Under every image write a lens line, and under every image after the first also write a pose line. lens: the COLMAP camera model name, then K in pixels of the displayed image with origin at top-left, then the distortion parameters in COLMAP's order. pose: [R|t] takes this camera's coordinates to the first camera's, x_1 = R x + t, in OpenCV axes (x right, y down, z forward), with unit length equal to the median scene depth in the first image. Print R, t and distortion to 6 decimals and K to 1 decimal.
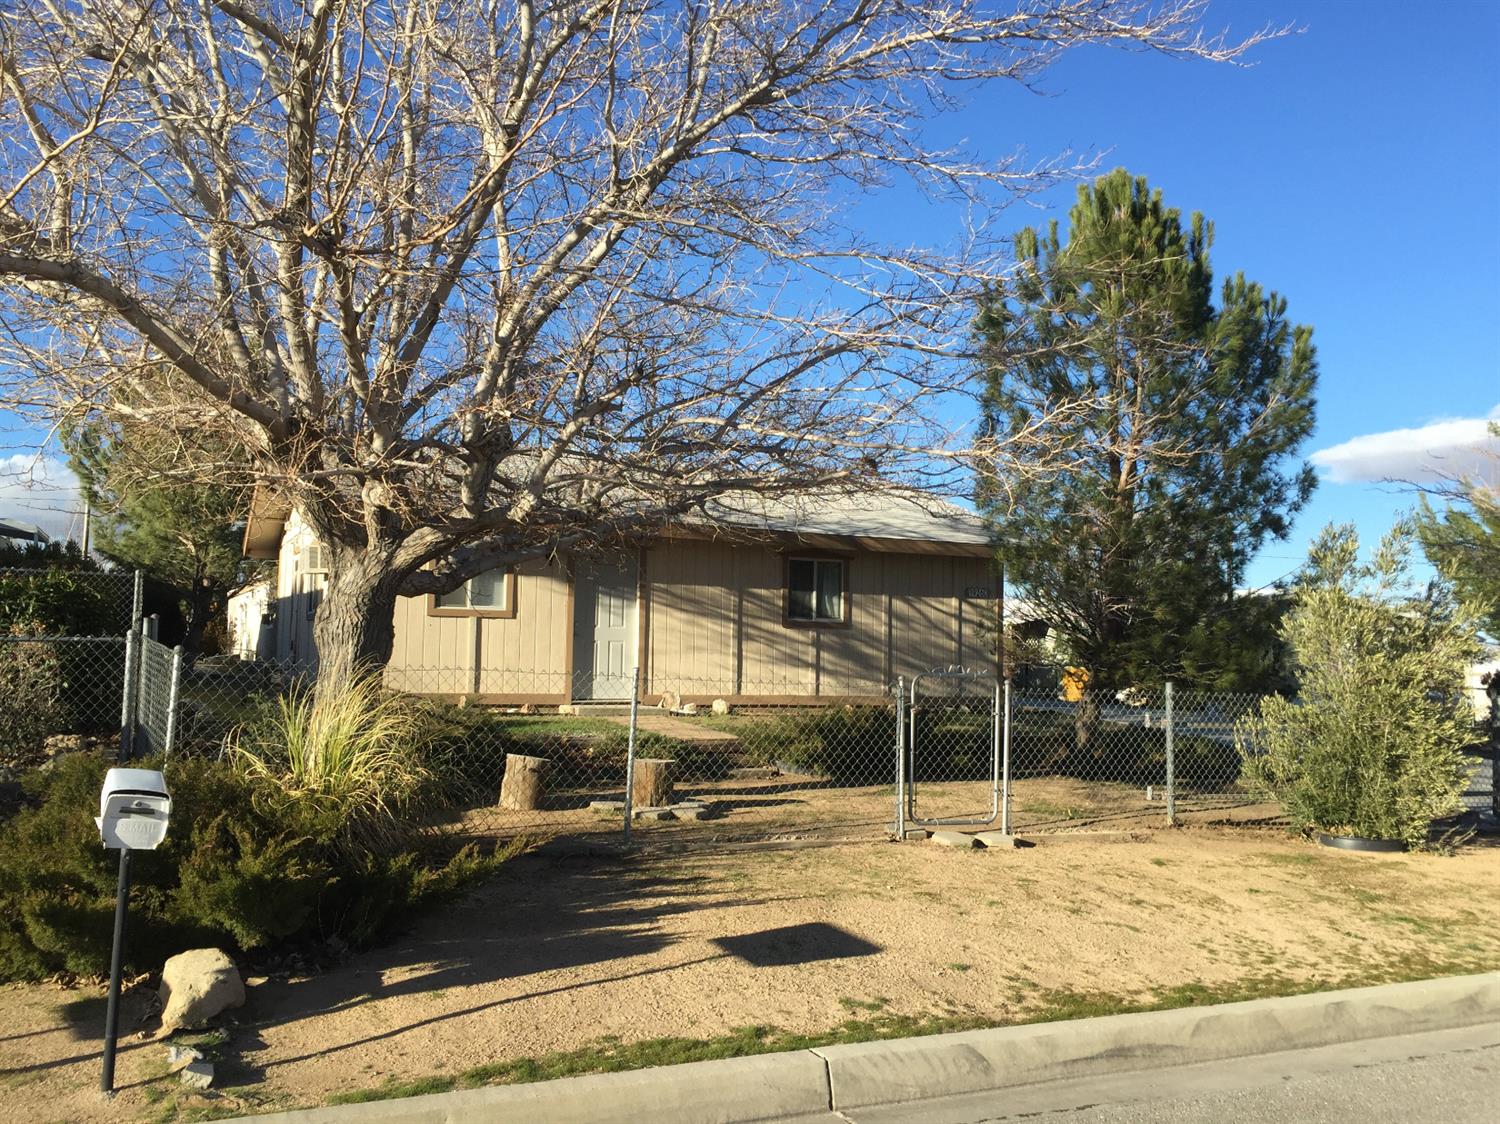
lens RADIAL K [[1261.8, 0, 754.3], [0, 1261.8, 559.4], [0, 0, 1]] dist [0.052927, 0.003239]
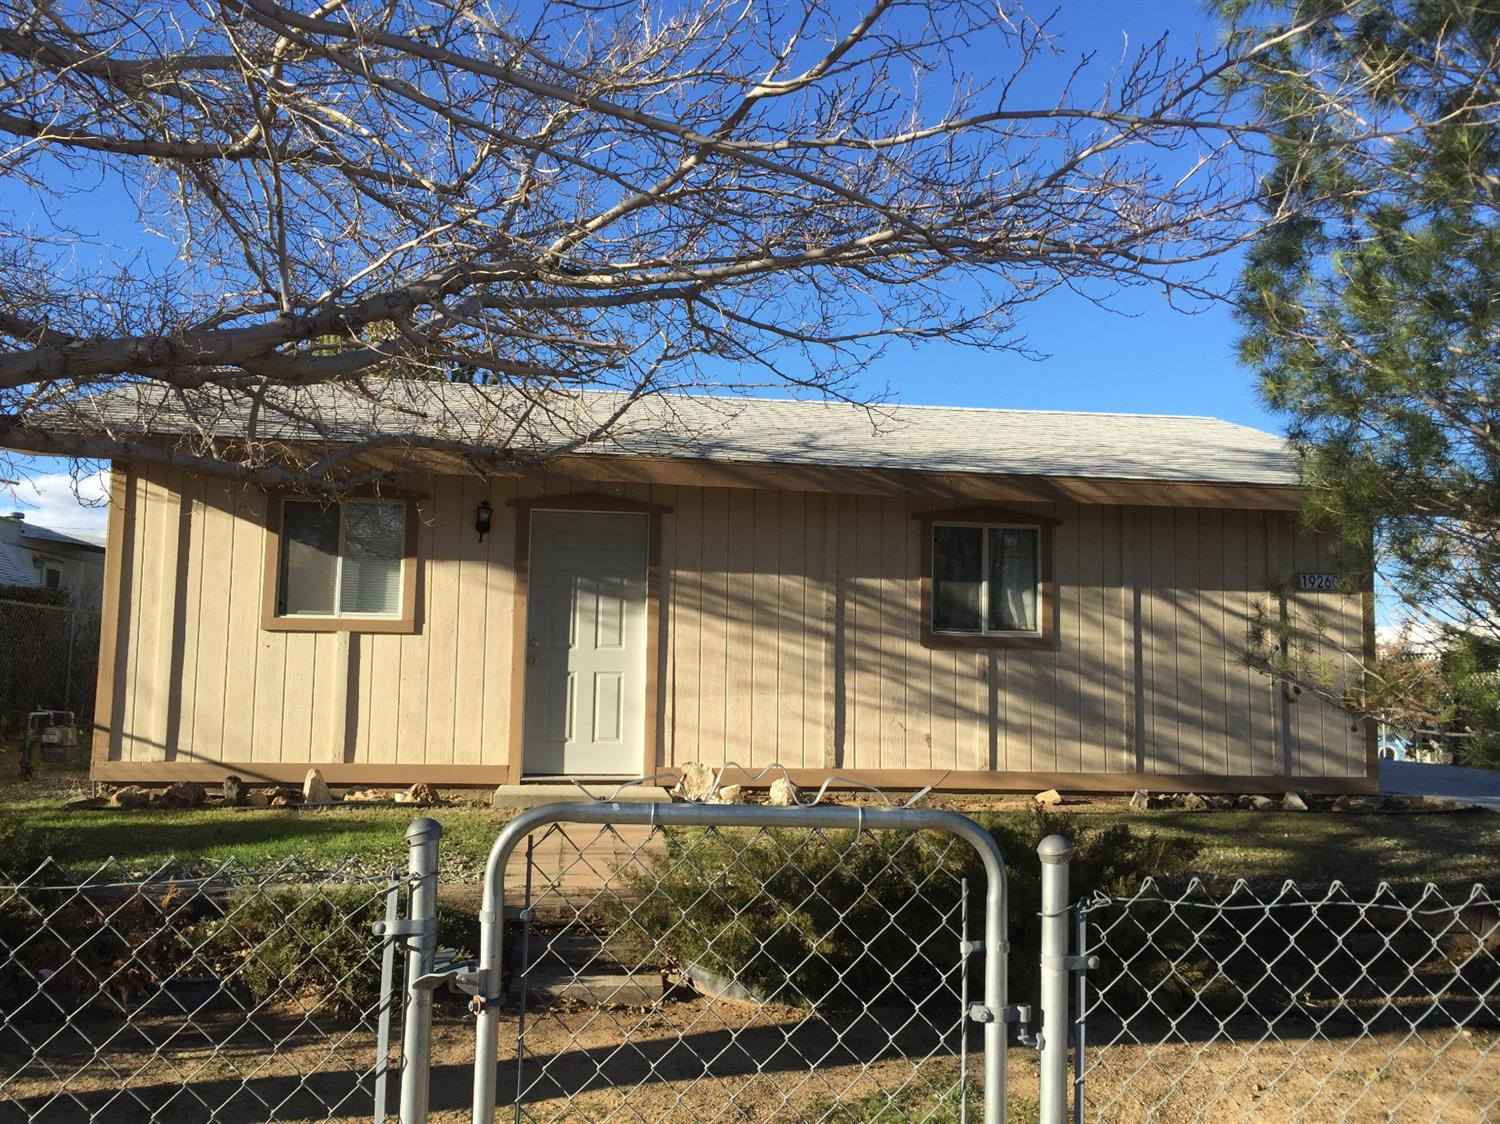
lens RADIAL K [[1261.8, 0, 742.8], [0, 1261.8, 564.2], [0, 0, 1]] dist [0.052927, 0.003239]
pose [[0.952235, -0.031195, -0.303770, 0.118008], [0.022365, 0.999221, -0.032507, 0.033521], [0.304547, 0.024160, 0.952191, 0.445453]]
